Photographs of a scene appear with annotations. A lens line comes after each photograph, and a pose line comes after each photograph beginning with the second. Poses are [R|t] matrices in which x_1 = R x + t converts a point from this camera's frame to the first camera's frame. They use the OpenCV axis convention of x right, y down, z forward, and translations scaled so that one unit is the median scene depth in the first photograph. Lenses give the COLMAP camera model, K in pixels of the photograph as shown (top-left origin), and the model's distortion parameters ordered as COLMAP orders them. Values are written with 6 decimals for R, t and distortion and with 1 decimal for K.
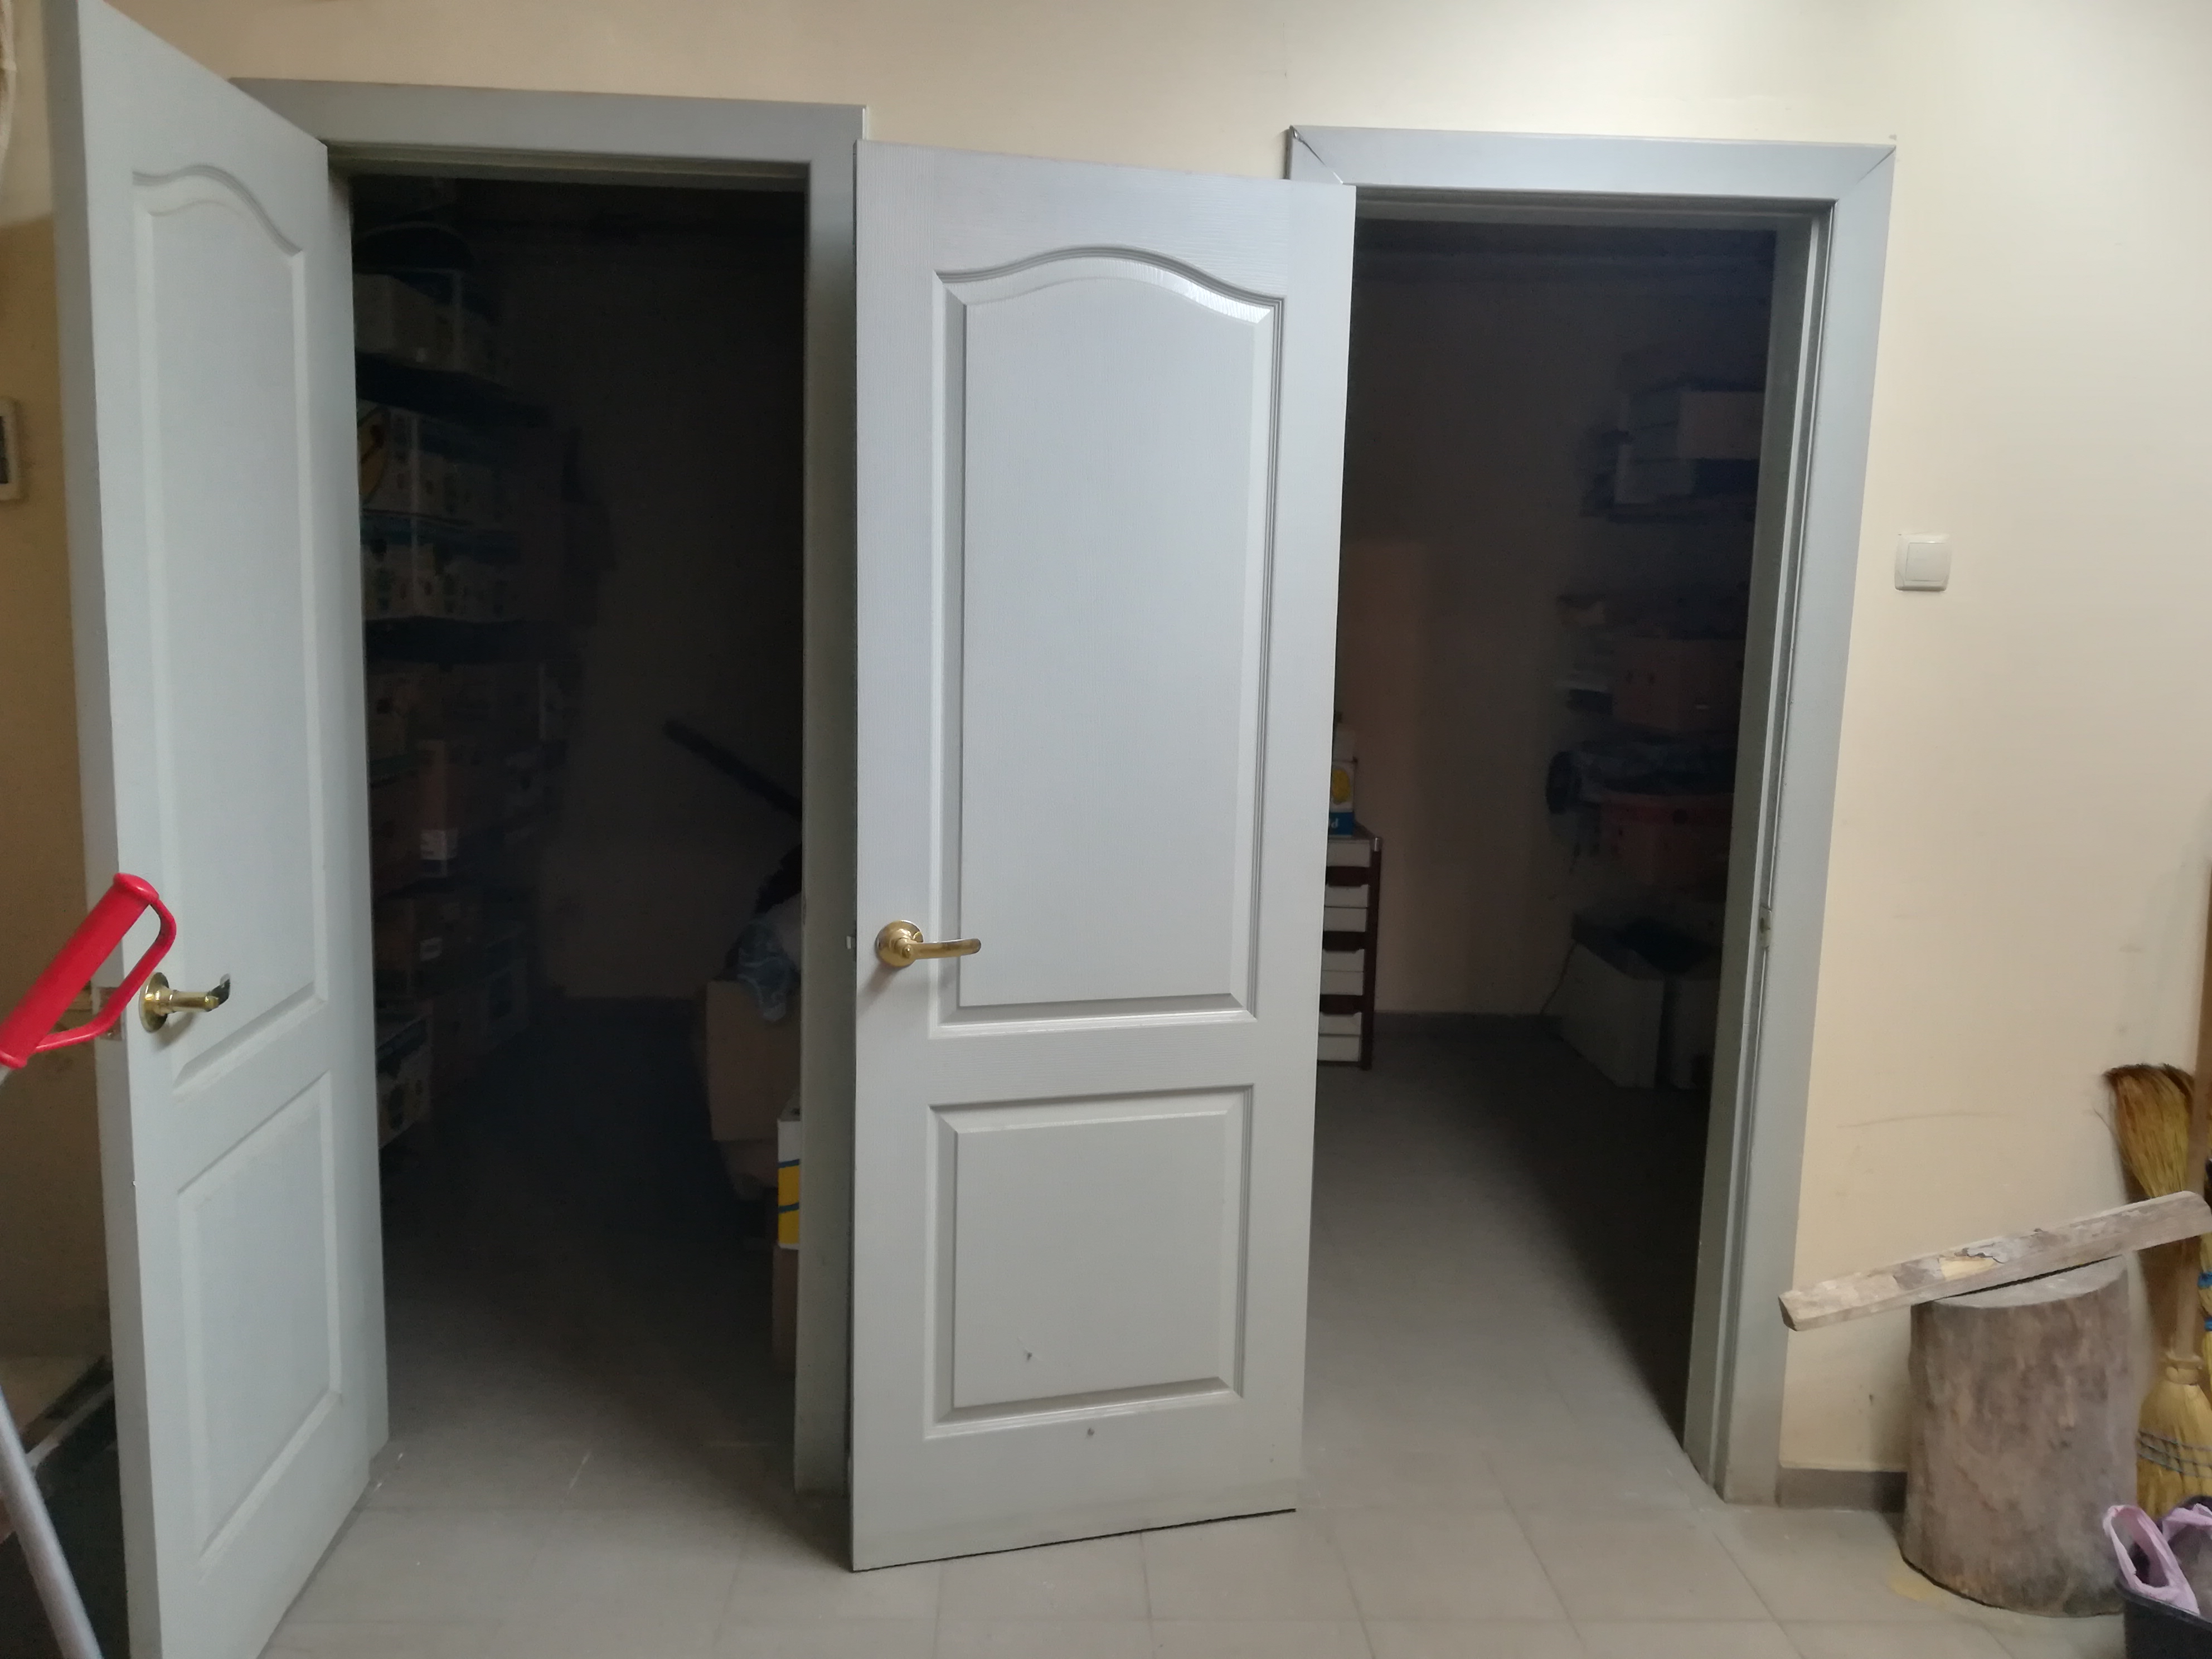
lens RADIAL K [[1705.7, 0, 1105.3], [0, 1705.7, 829.4], [0, 0, 1]] dist [-0.009341, -0.007193]
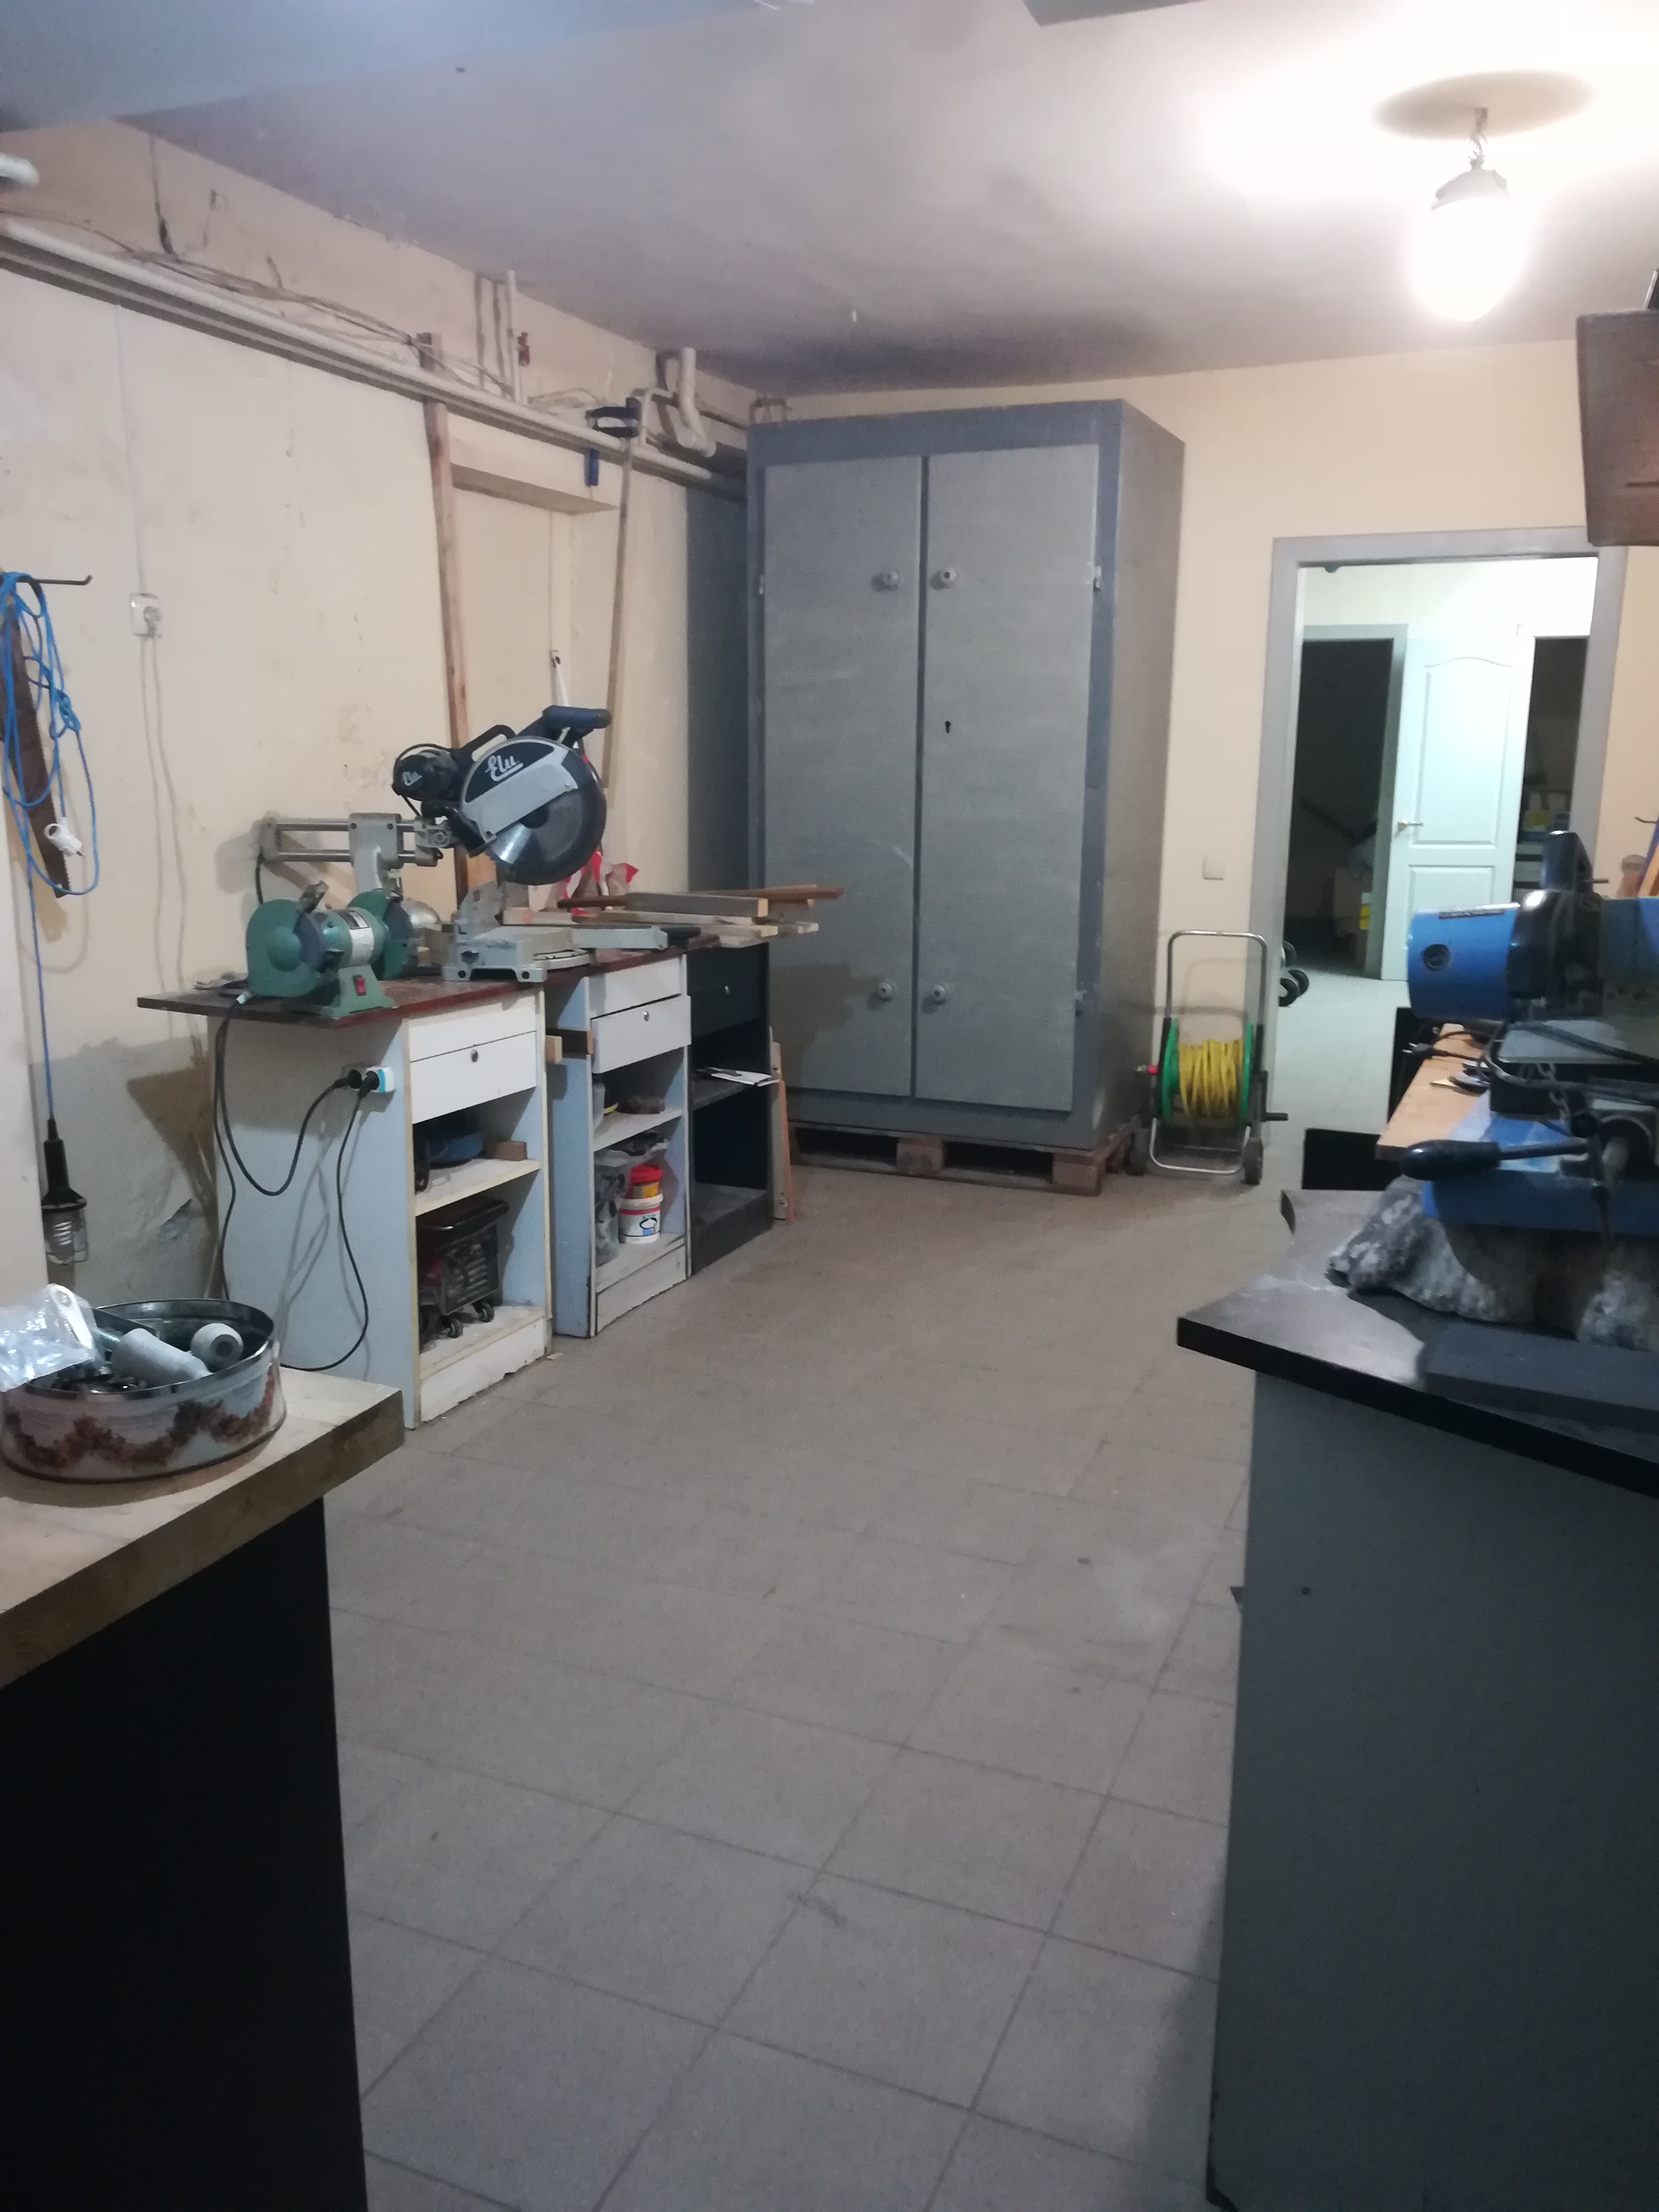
lens RADIAL K [[1705.7, 0, 829.6], [0, 1705.7, 1108.9], [0, 0, 1]] dist [-0.009341, -0.007193]
pose [[0.908034, 0.072742, -0.412532, 0.379608], [-0.045895, 0.996154, 0.074633, 0.518995], [0.416374, -0.048836, 0.907881, -3.456224]]
